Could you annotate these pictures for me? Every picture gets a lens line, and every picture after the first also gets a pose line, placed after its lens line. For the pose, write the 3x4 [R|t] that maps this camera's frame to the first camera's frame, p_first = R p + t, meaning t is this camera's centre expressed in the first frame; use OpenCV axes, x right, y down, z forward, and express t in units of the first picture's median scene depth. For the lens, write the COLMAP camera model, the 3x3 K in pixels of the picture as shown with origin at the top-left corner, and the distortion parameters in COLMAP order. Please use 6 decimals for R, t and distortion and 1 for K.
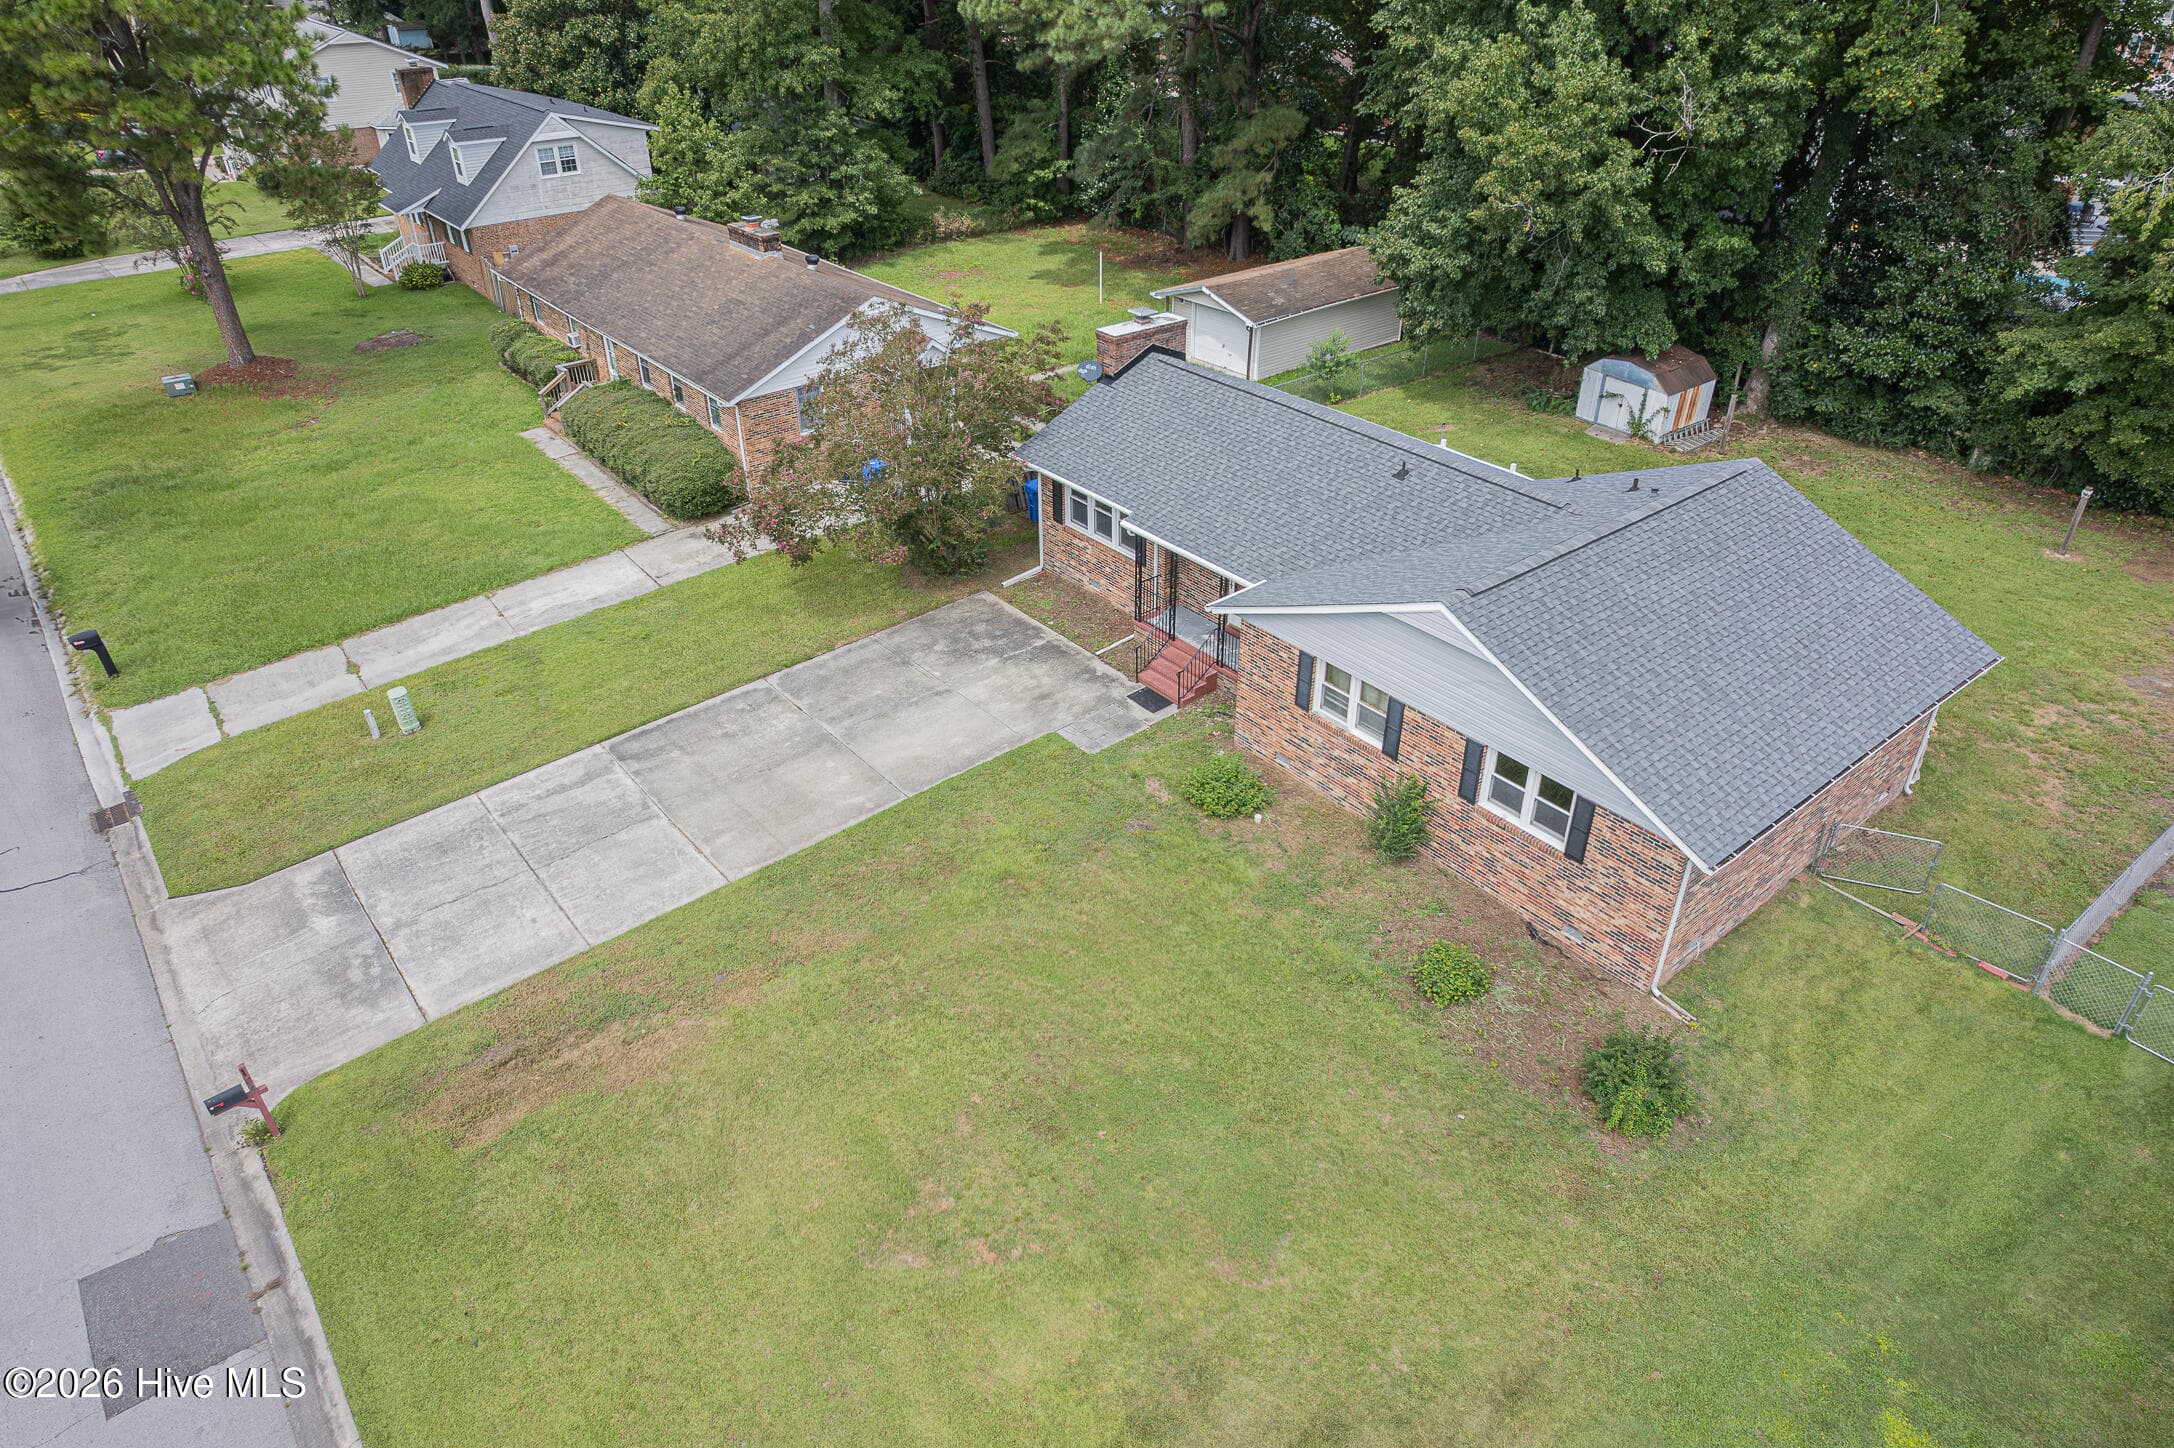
lens RADIAL K [[1390.2, 0, 1089.3], [0, 1390.2, 730.3], [0, 0, 1]] dist [-0.074834, 0.079393]
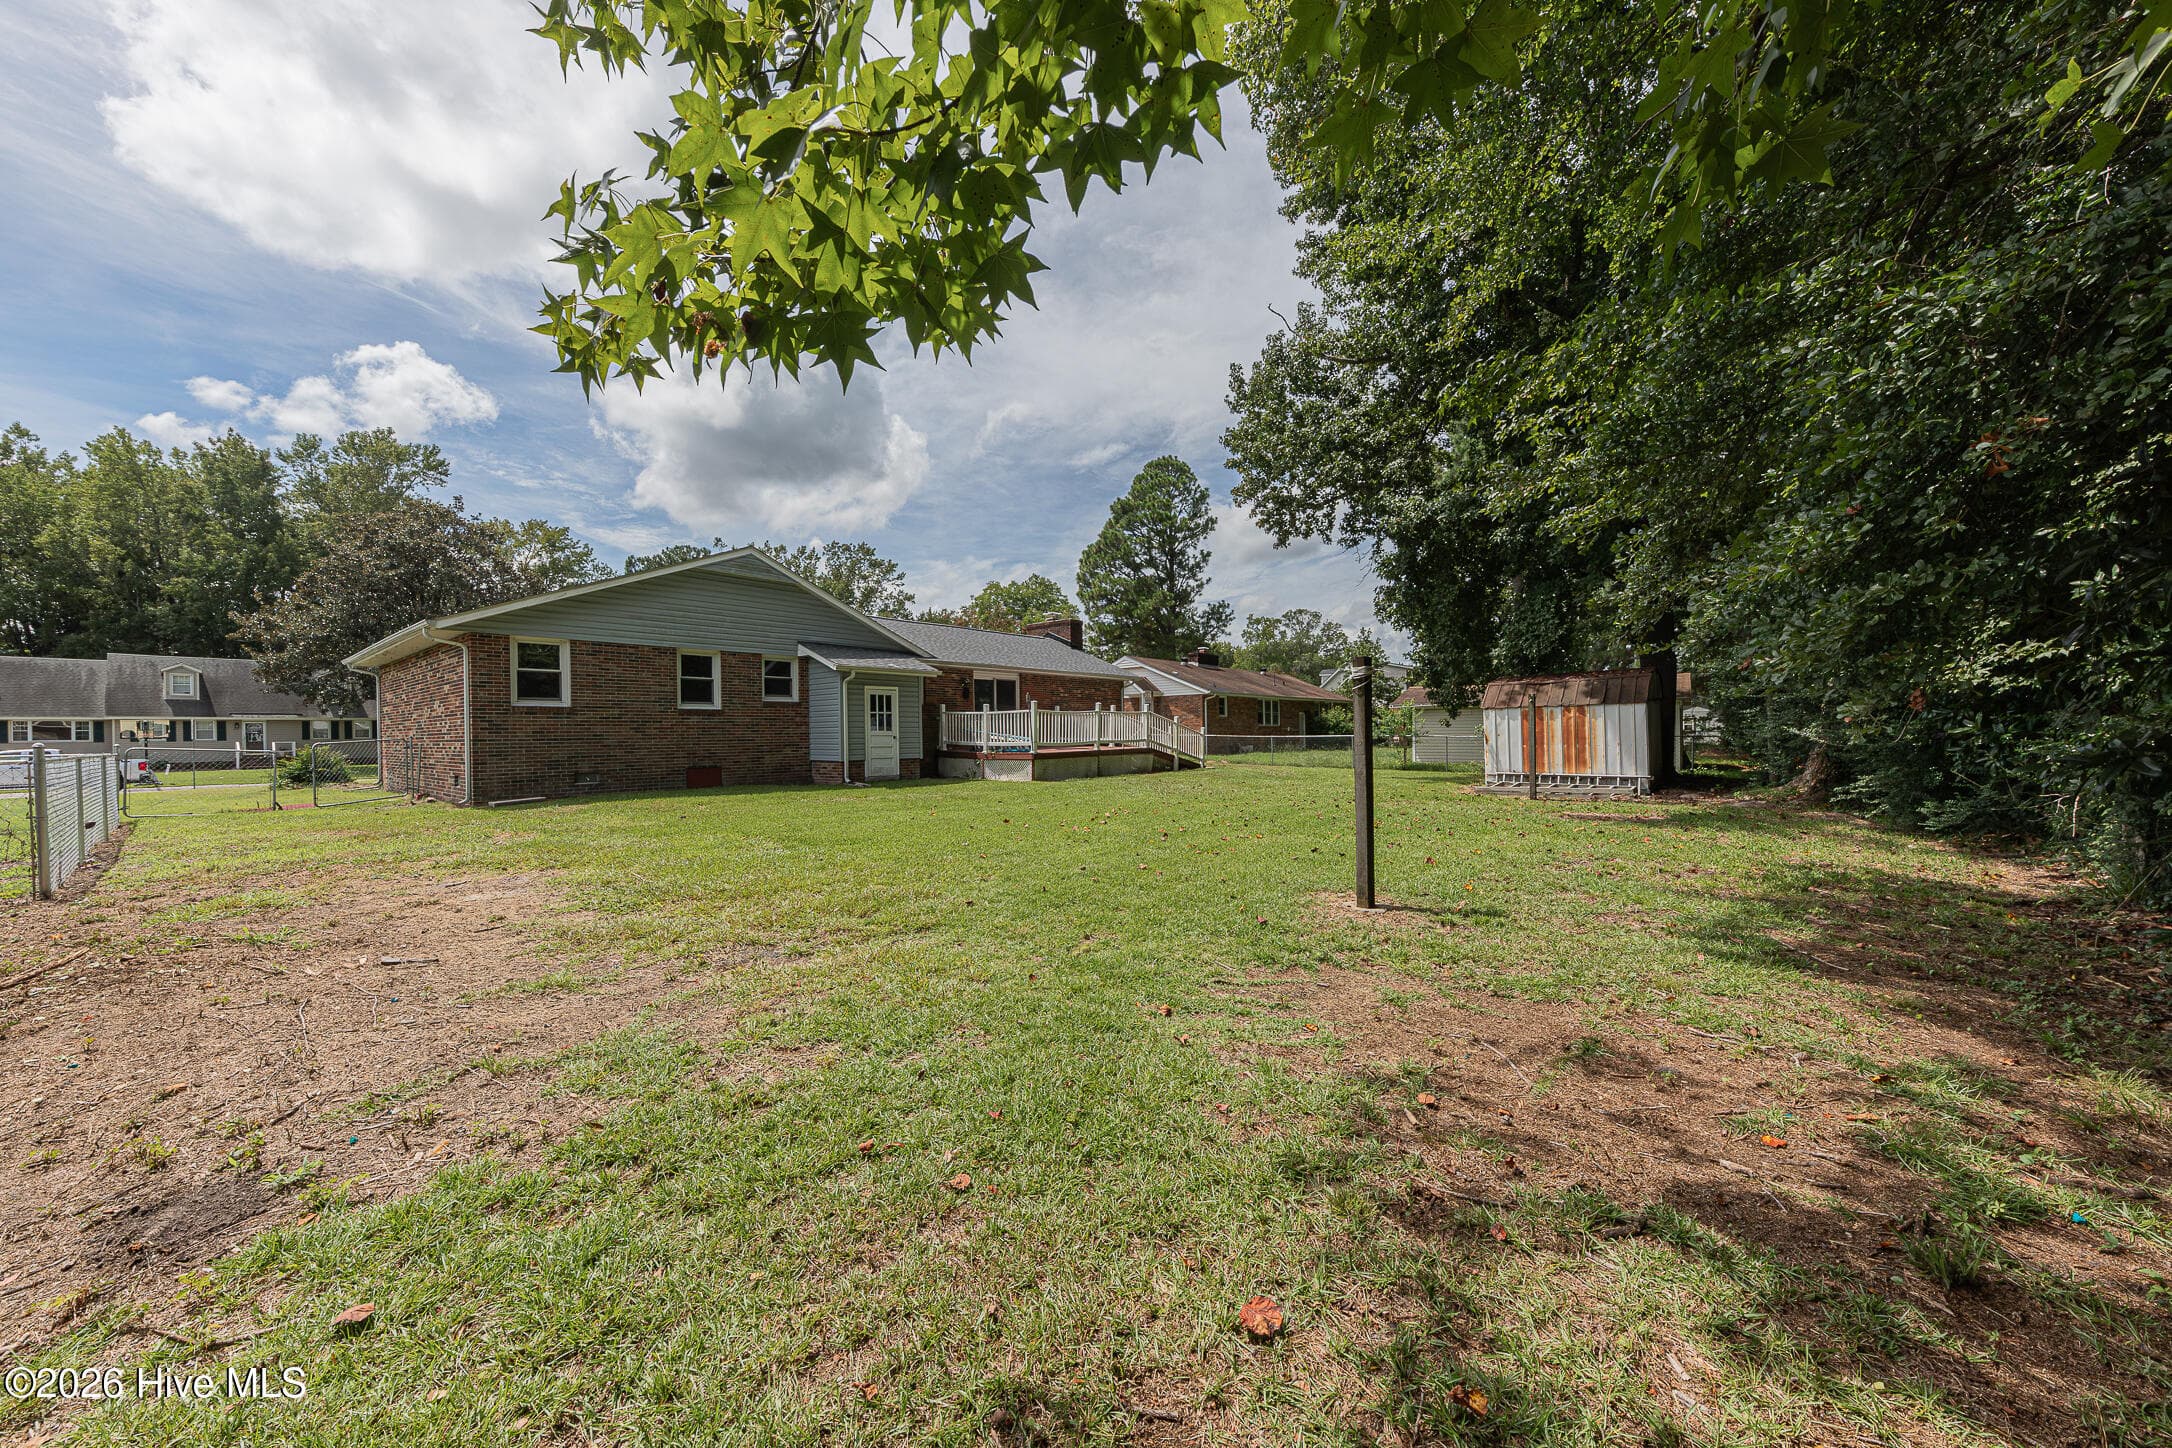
lens RADIAL K [[755.1, 0, 1086.3], [0, 755.1, 737.5], [0, 0, 1]] dist [0.003556, -0.000127]
pose [[0.197970, 0.014526, -0.980100, 1.149064], [-0.517347, 0.850828, -0.091889, -0.153279], [0.832562, 0.525243, 0.175954, 1.212346]]
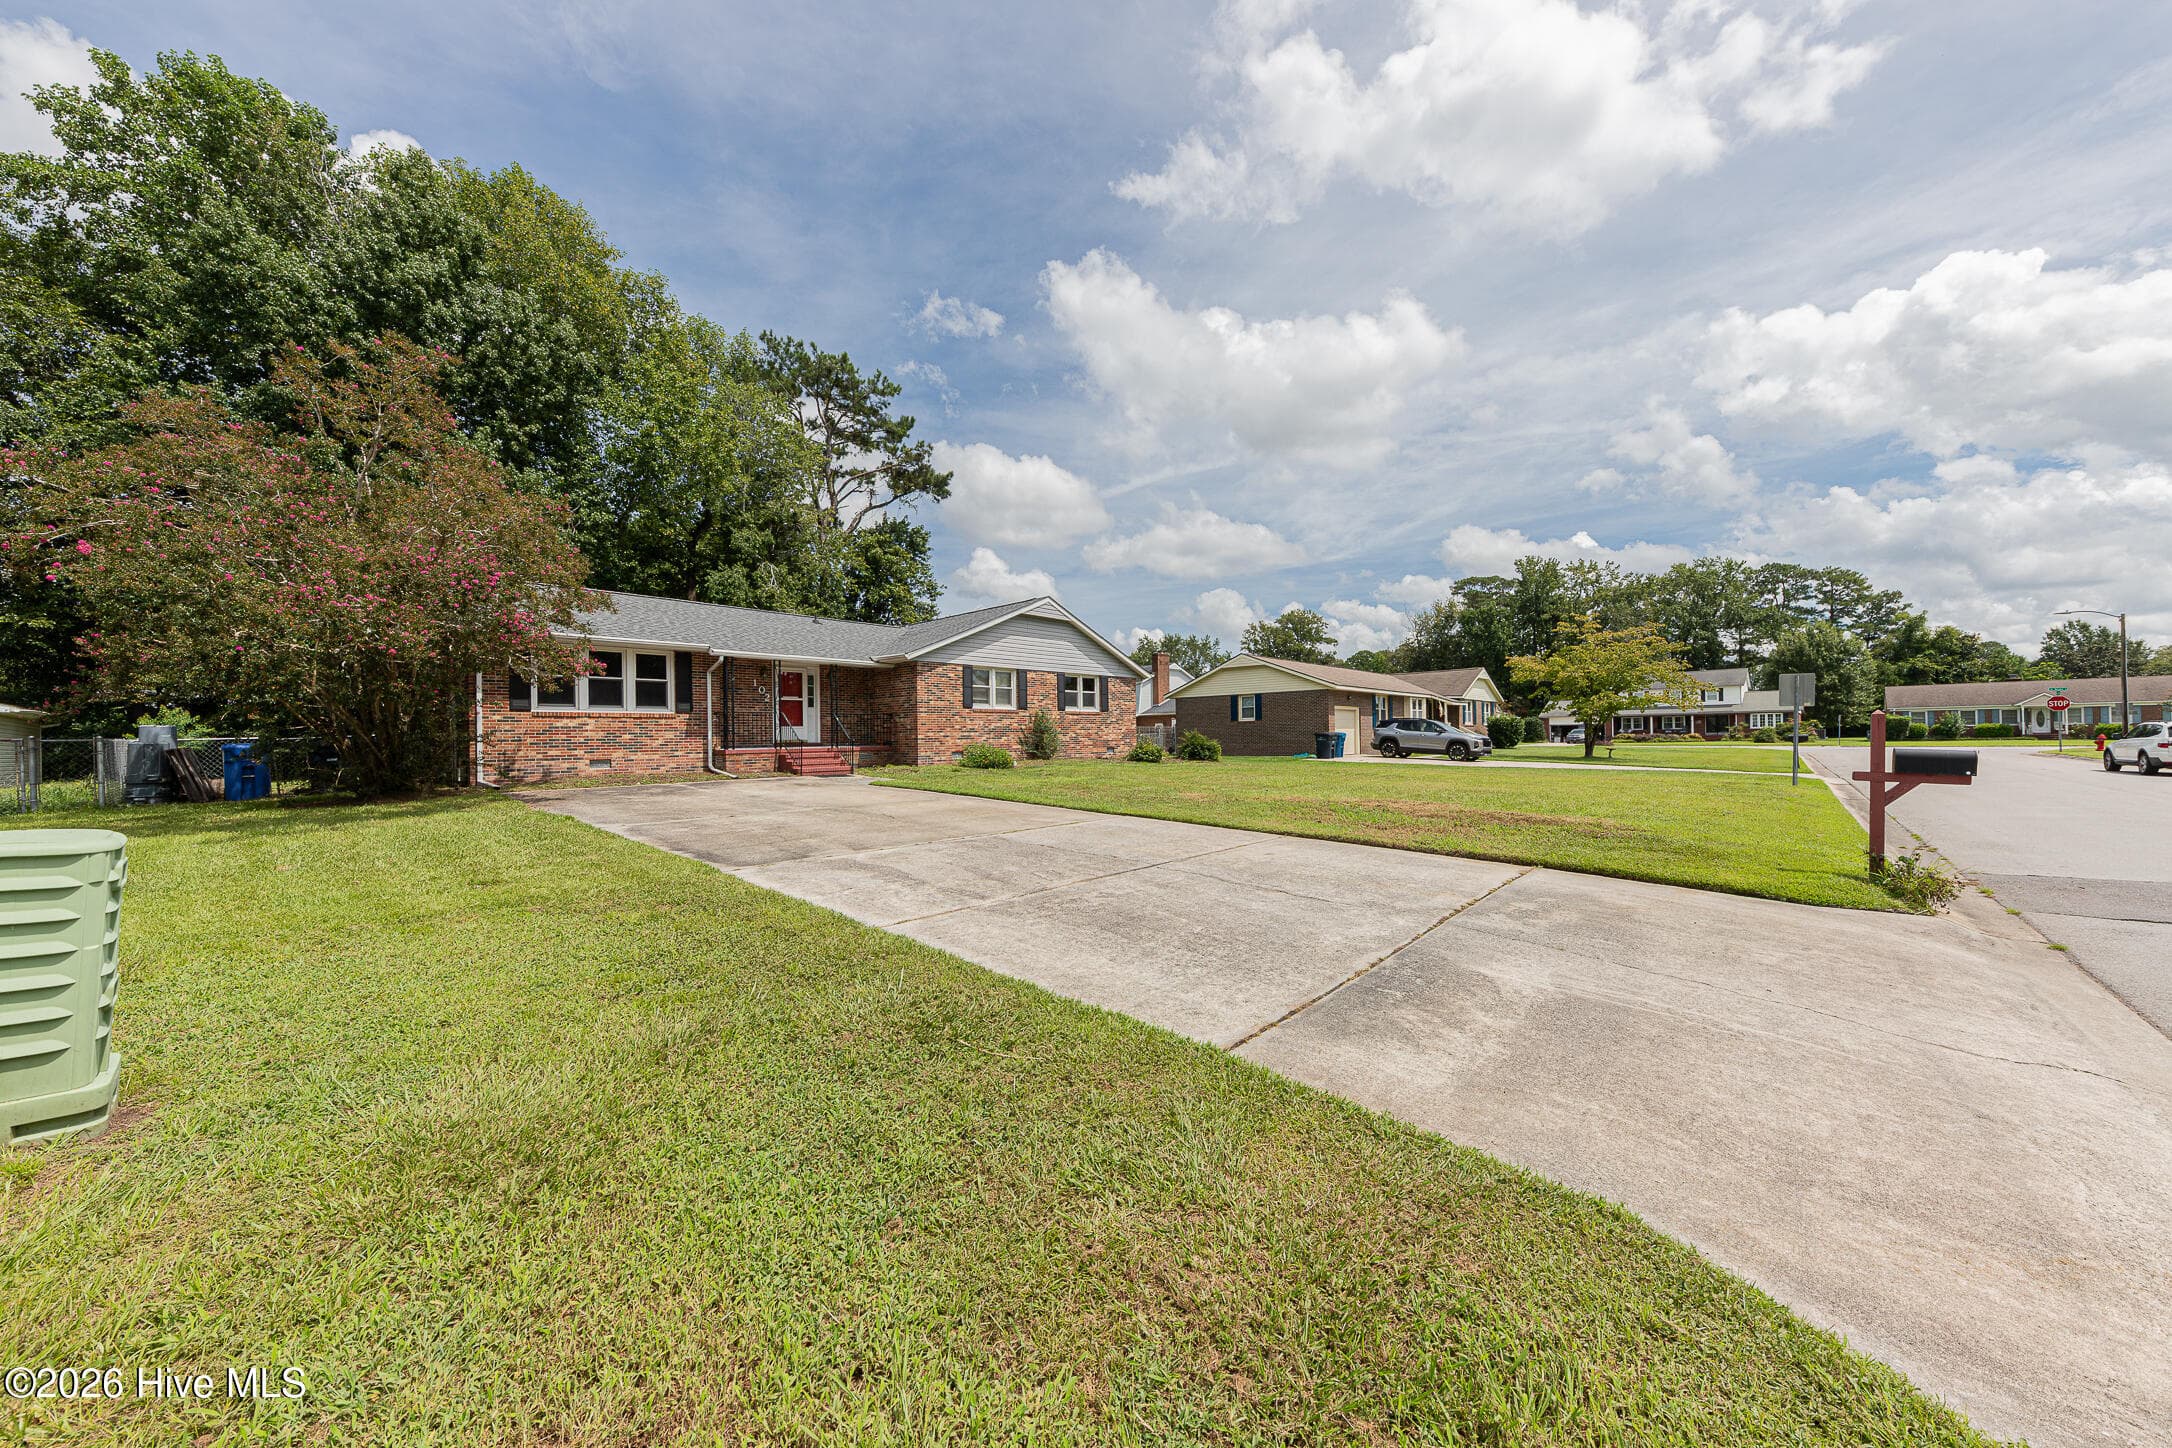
lens RADIAL K [[744.6, 0, 1094.9], [0, 744.6, 741.8], [0, 0, 1]] dist [0.002566, -0.000017]
pose [[-0.163470, 0.007867, 0.986517, -0.663089], [0.544694, 0.834457, 0.083604, 0.022828], [-0.822549, 0.551016, -0.140694, 0.992476]]
